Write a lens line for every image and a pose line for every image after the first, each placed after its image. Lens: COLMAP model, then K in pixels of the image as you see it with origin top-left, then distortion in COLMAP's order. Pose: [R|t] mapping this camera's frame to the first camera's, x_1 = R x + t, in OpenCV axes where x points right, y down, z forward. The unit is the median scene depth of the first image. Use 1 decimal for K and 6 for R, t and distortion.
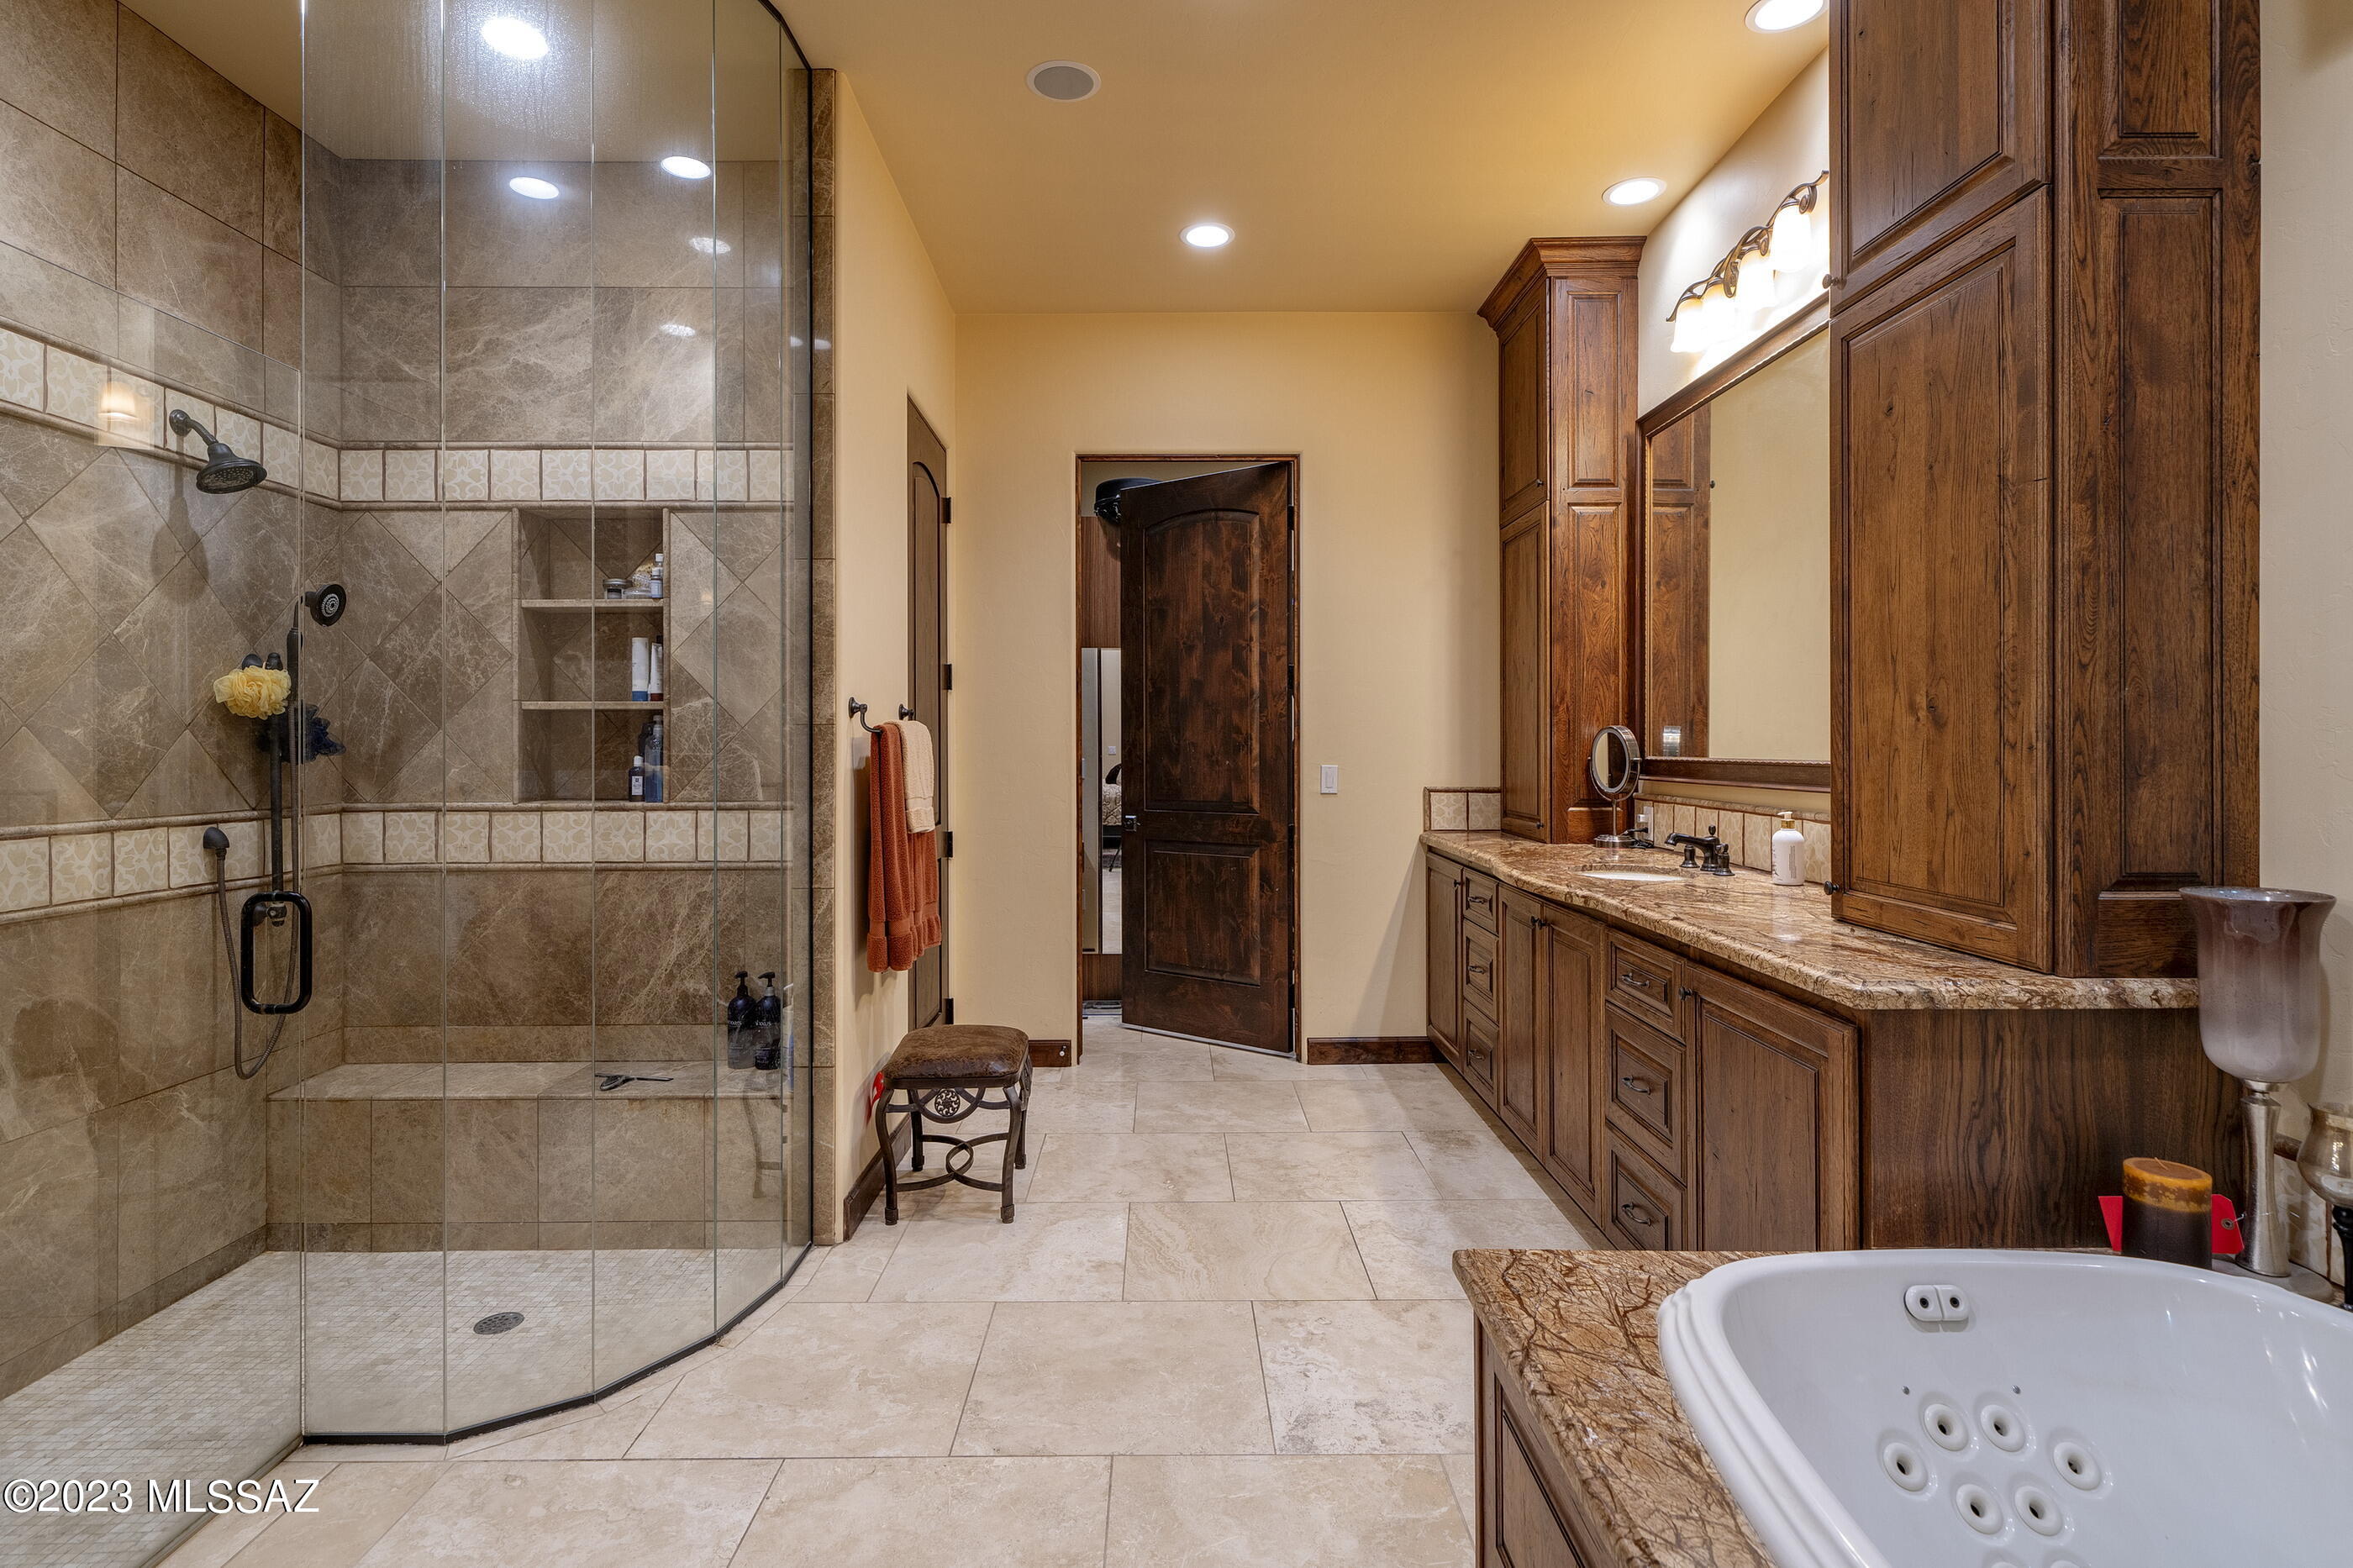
lens RADIAL K [[1158.6, 0, 1169.7], [0, 1158.6, 761.9], [0, 0, 1]] dist [0.000546, 0.000028]
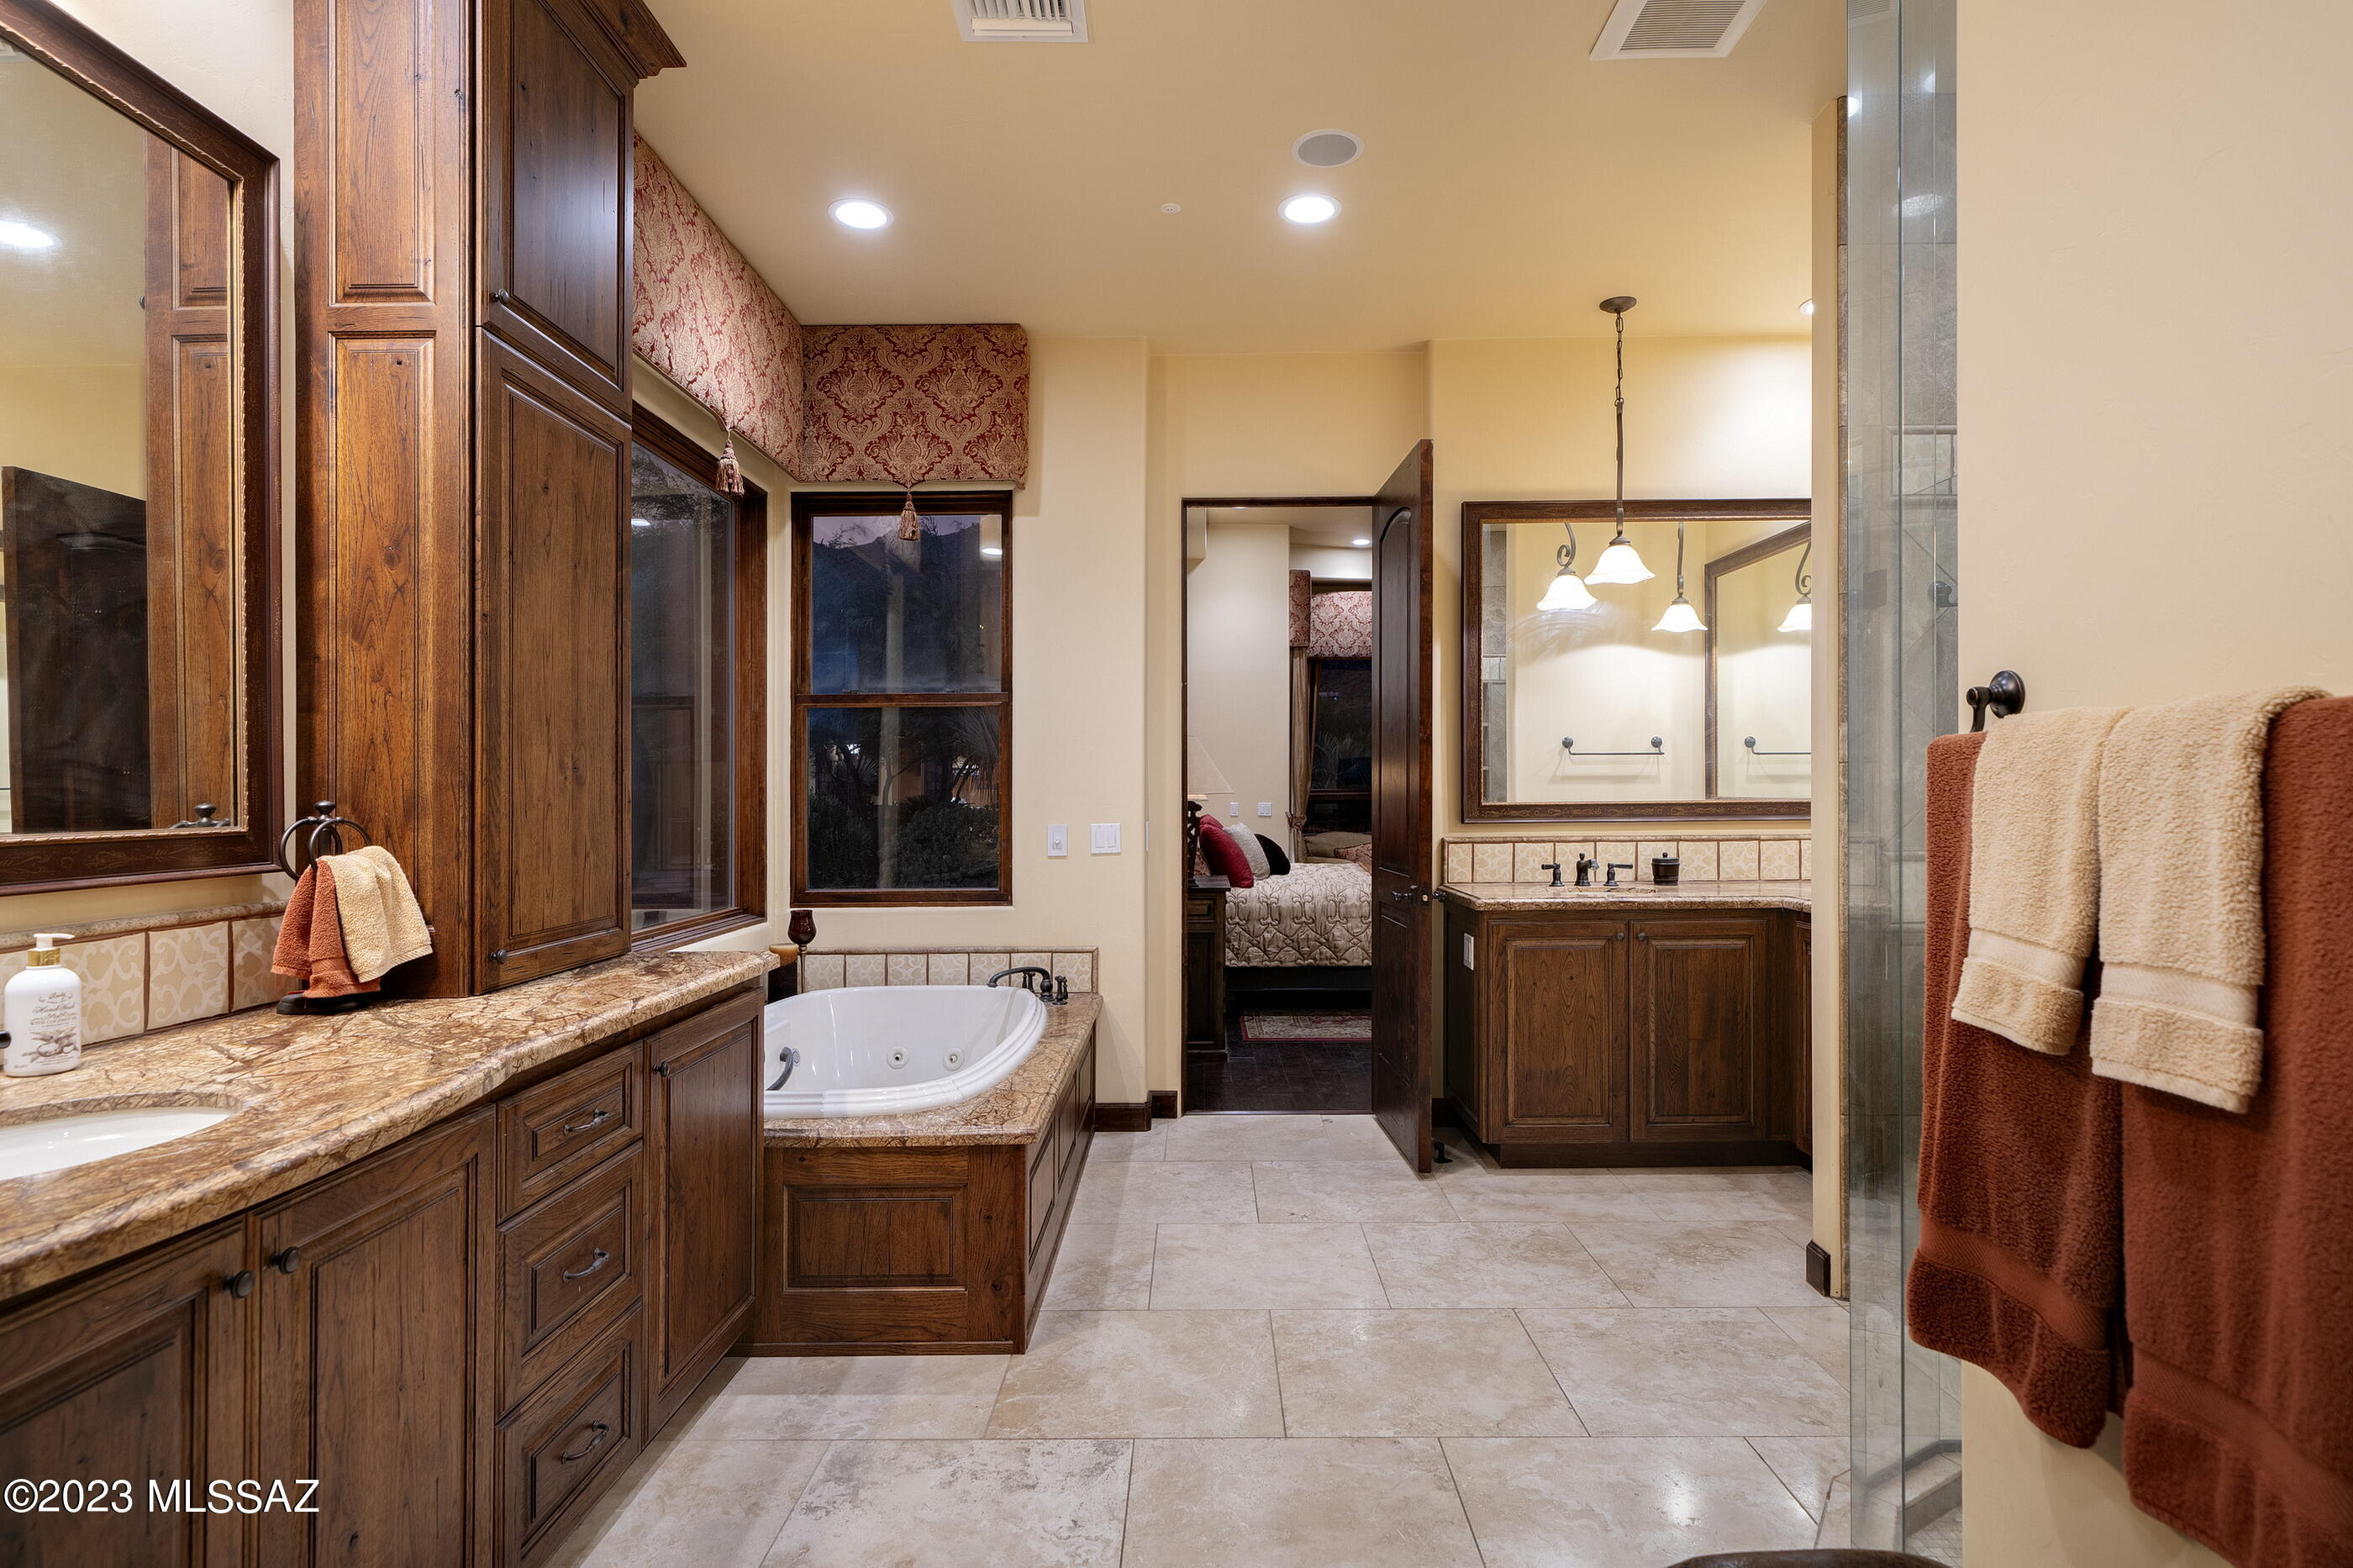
lens RADIAL K [[1158.6, 0, 1180.3], [0, 1158.6, 790.8], [0, 0, 1]] dist [0.000546, 0.000028]
pose [[-0.998904, 0.021282, 0.041688, -0.009344], [0.021718, 0.999714, 0.010038, -0.021964], [-0.041462, 0.010933, -0.999080, 2.132178]]
